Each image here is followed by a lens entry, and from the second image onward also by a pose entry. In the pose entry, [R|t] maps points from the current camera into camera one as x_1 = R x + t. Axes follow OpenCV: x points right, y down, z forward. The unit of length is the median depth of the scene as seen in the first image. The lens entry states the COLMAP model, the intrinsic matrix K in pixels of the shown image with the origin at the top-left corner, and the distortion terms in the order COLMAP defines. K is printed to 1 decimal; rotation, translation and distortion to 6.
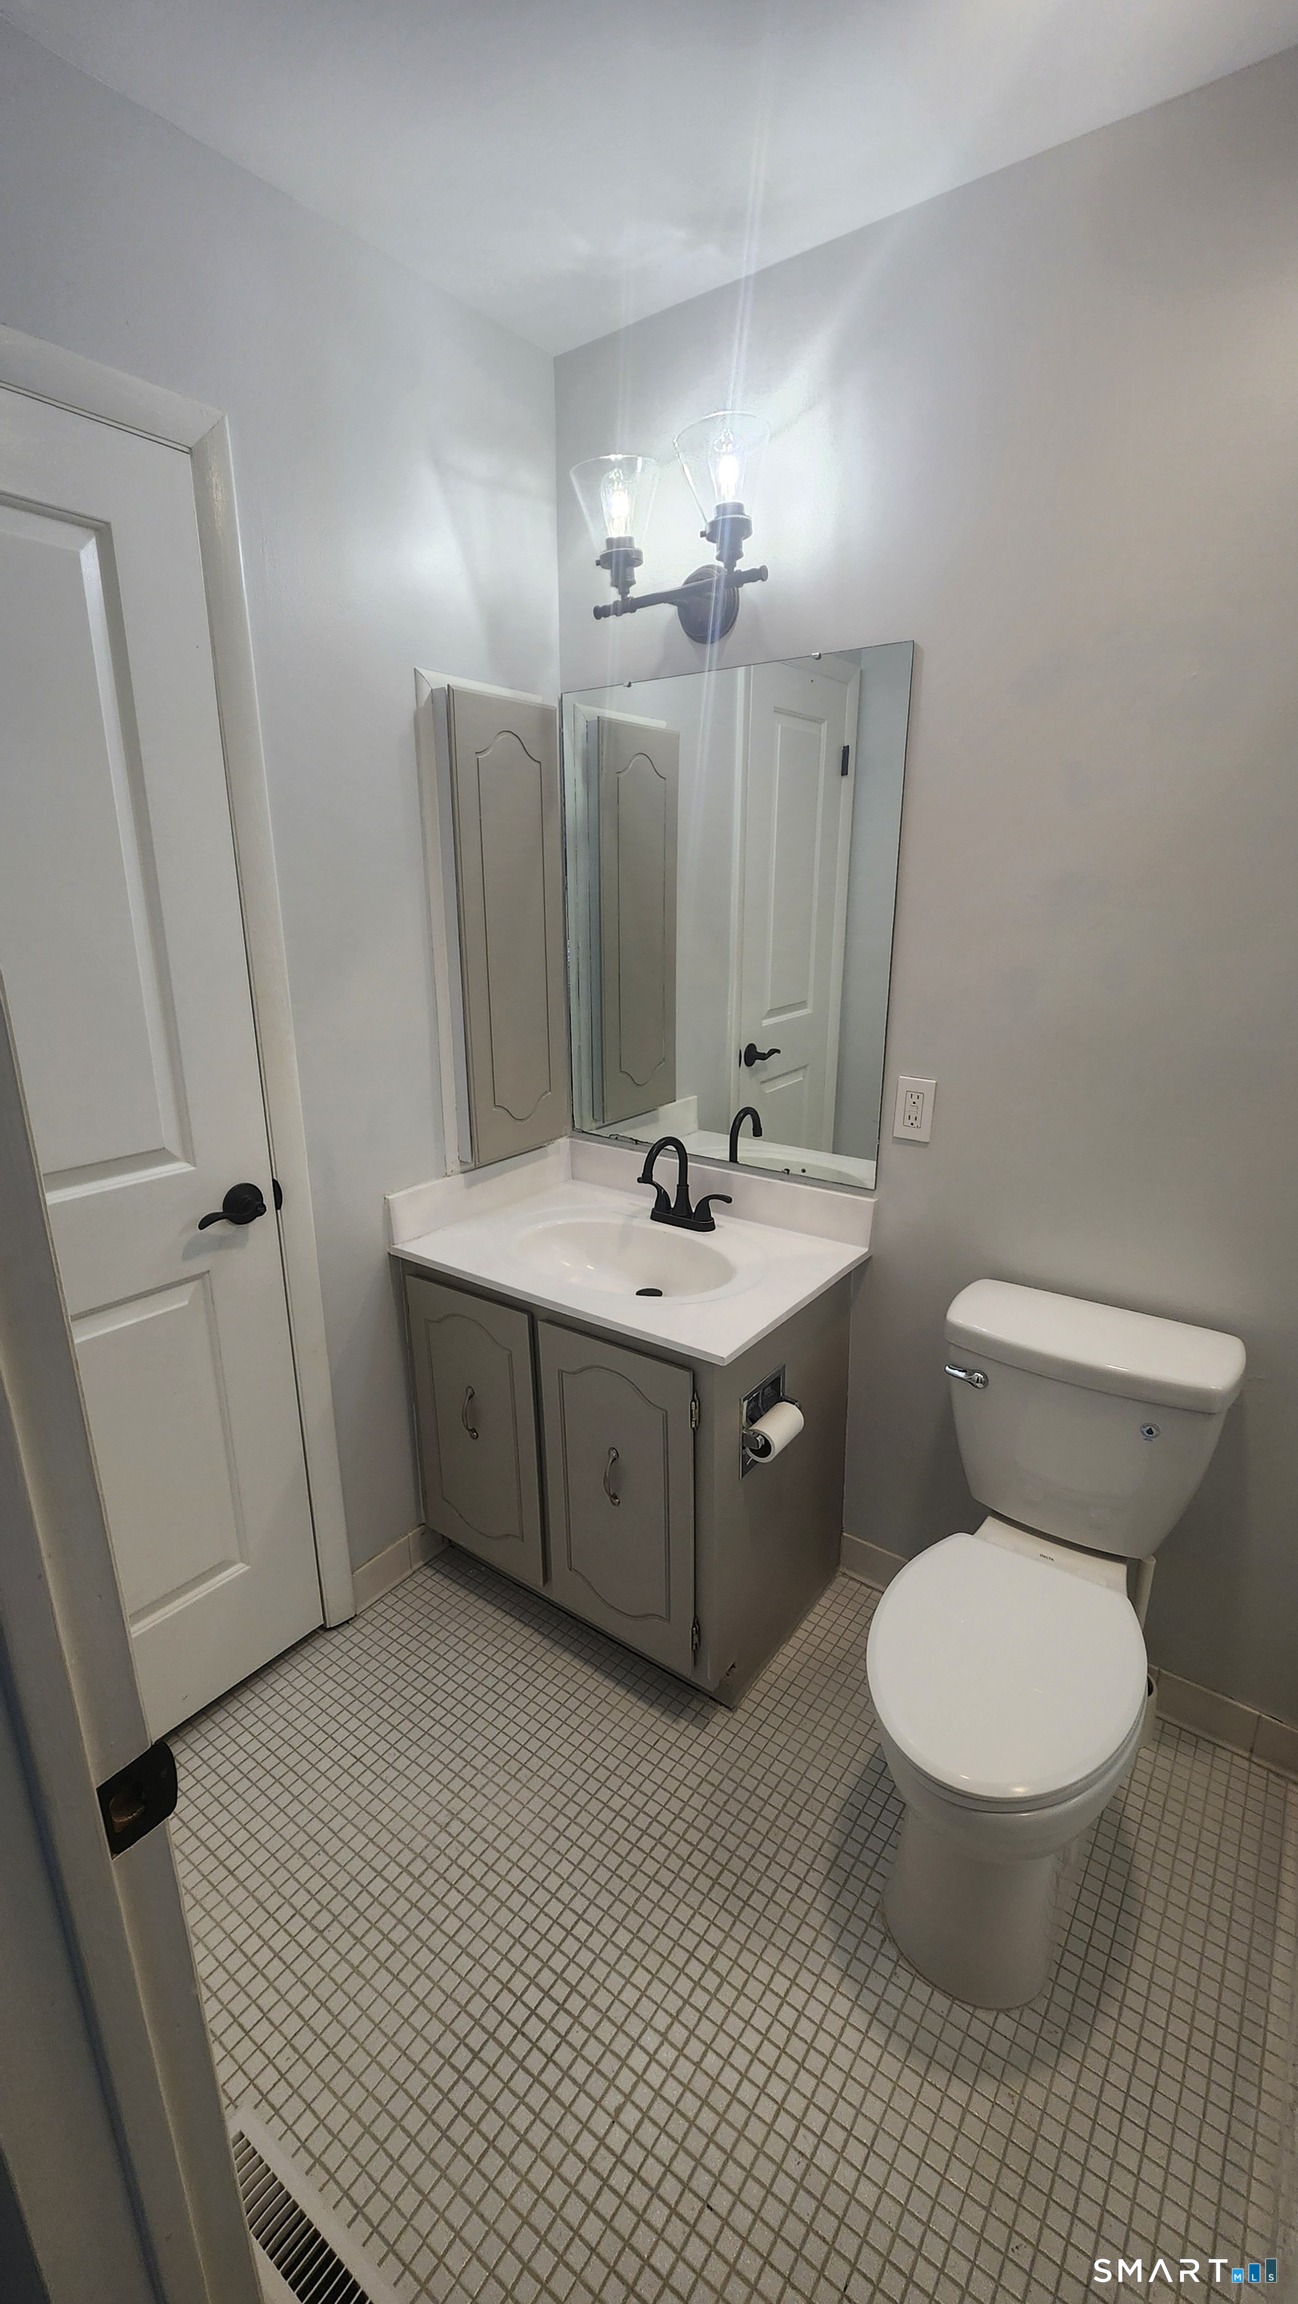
lens RADIAL K [[944.3, 0, 649.0], [0, 944.3, 1152.0], [0, 0, 1]] dist [-0.001138, -0.000124]
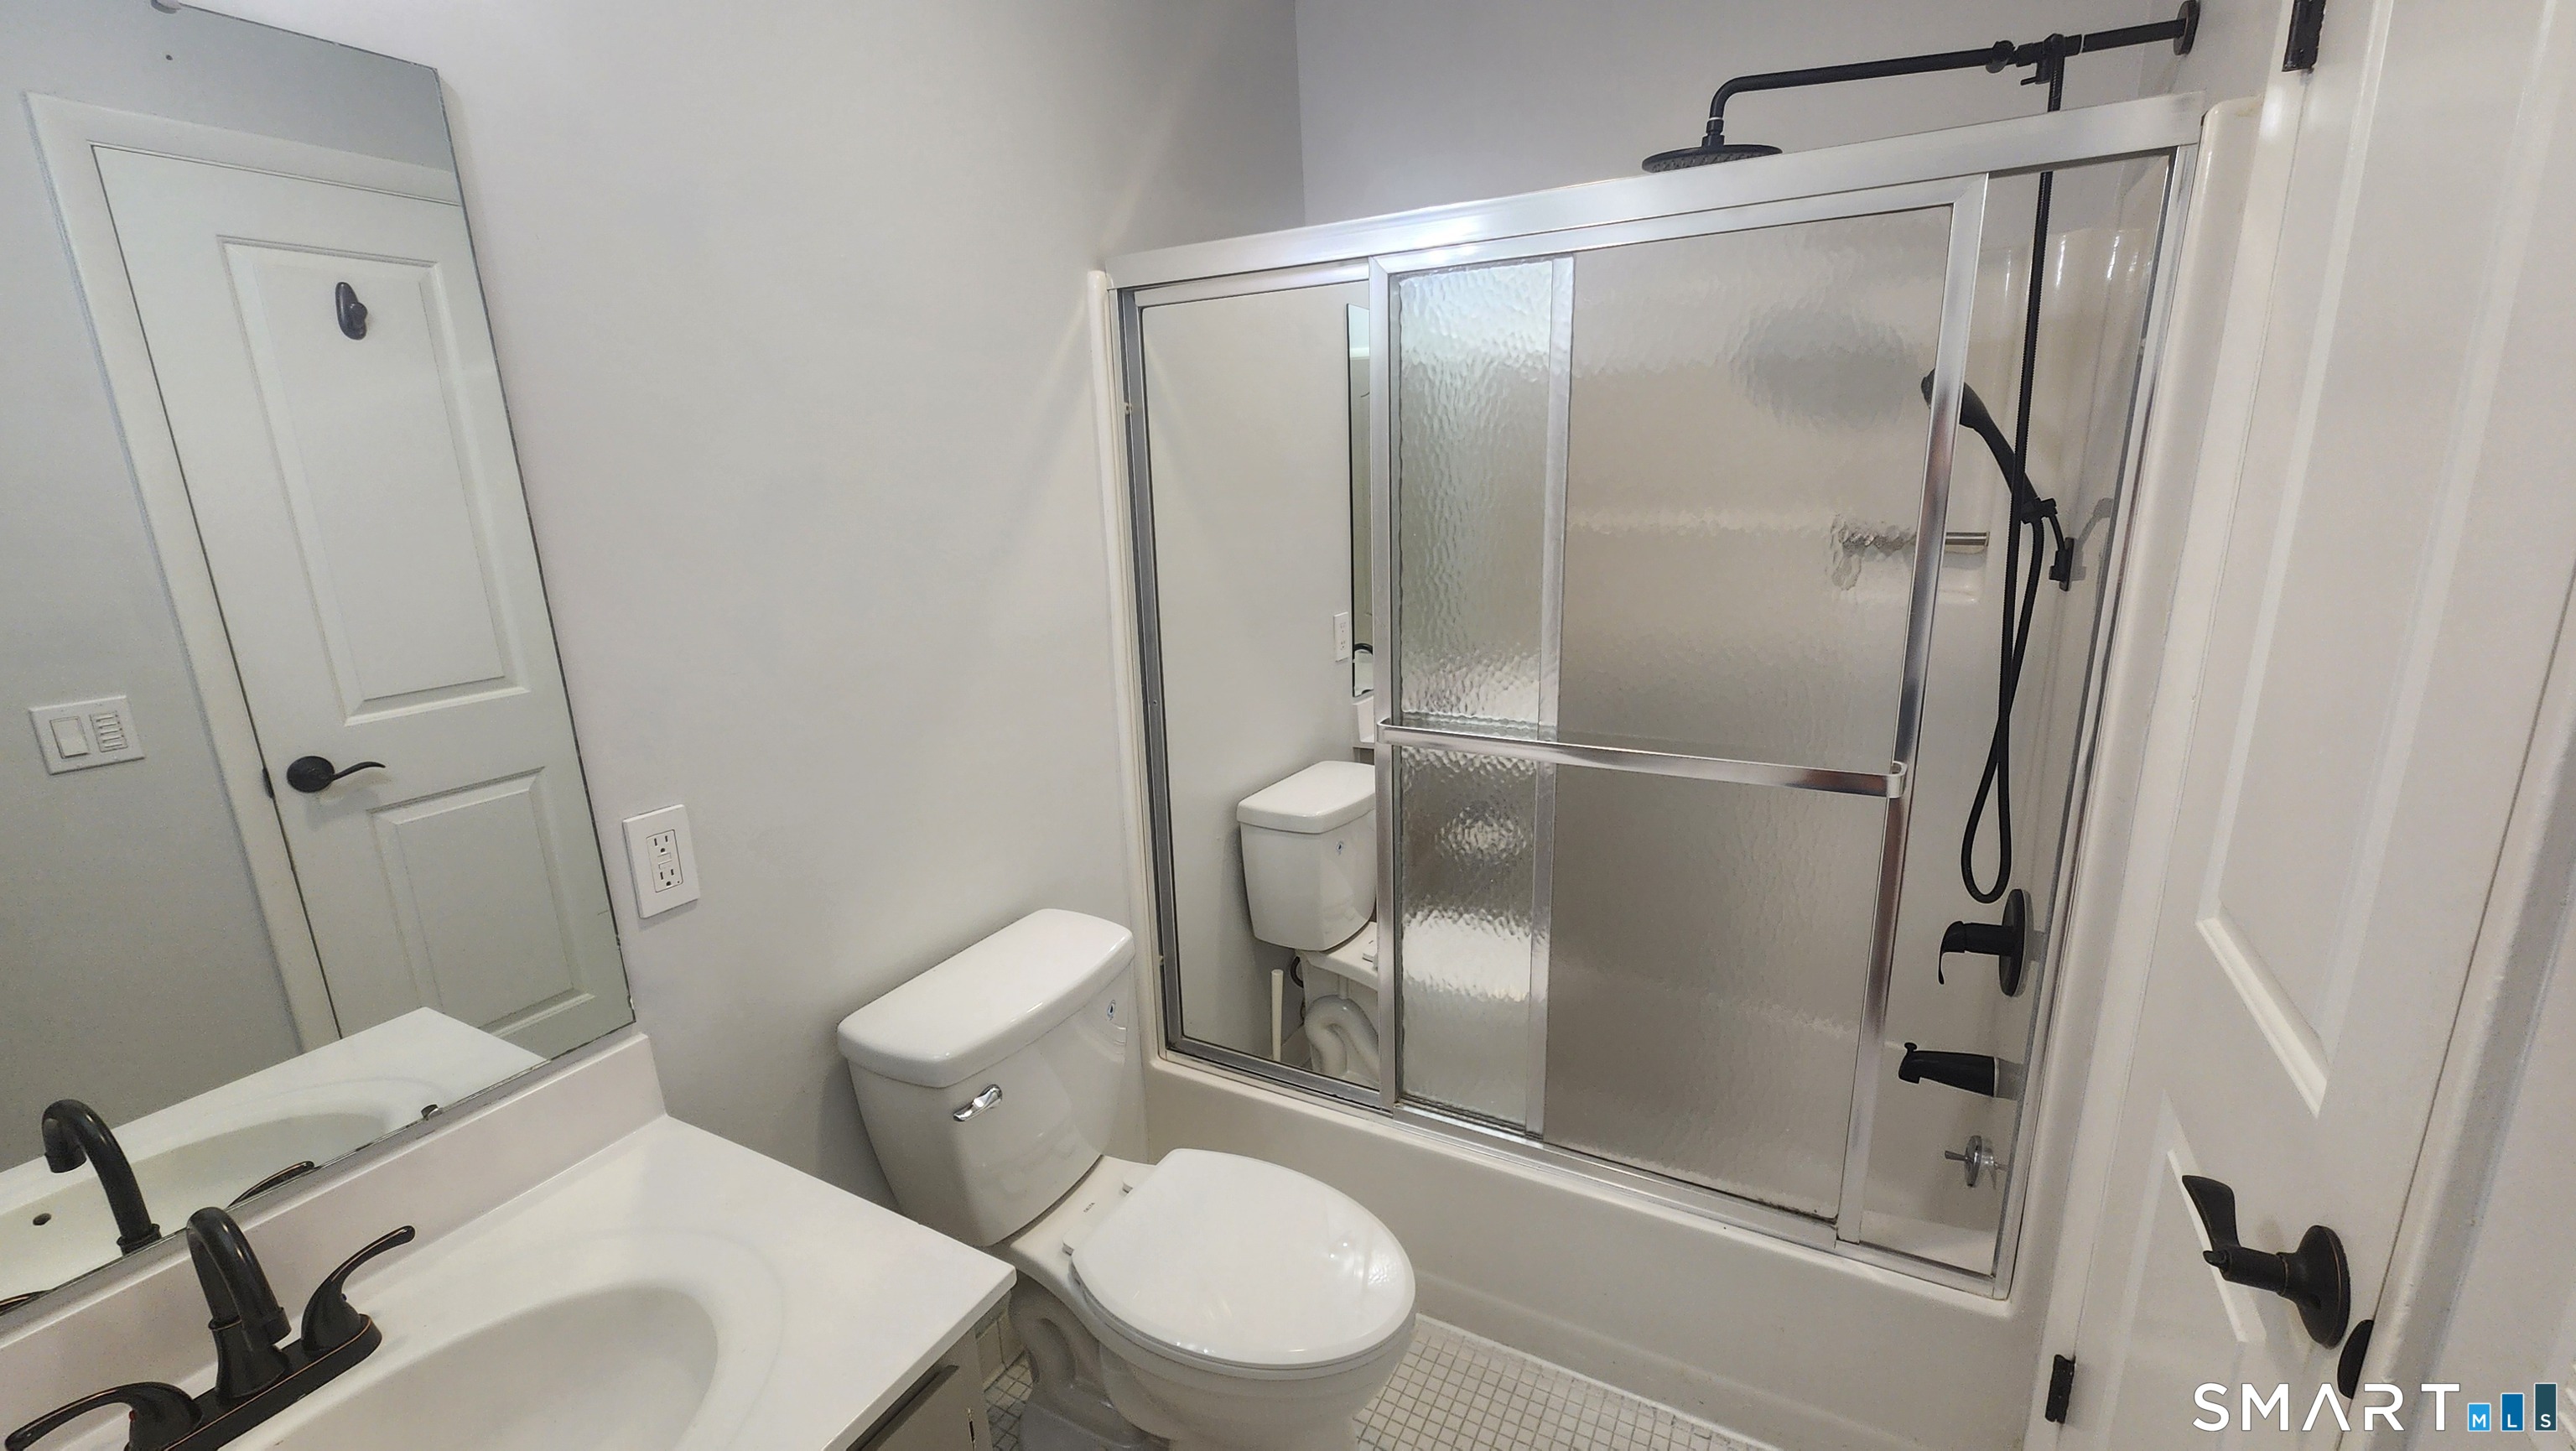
lens RADIAL K [[1055.9, 0, 1288.0], [0, 1055.9, 725.5], [0, 0, 1]] dist [-0.001138, -0.000124]
pose [[-0.129331, -0.236850, 0.962900, -0.390563], [0.300236, 0.916121, 0.265669, -0.175495], [-0.945056, 0.323457, -0.047372, 0.583111]]
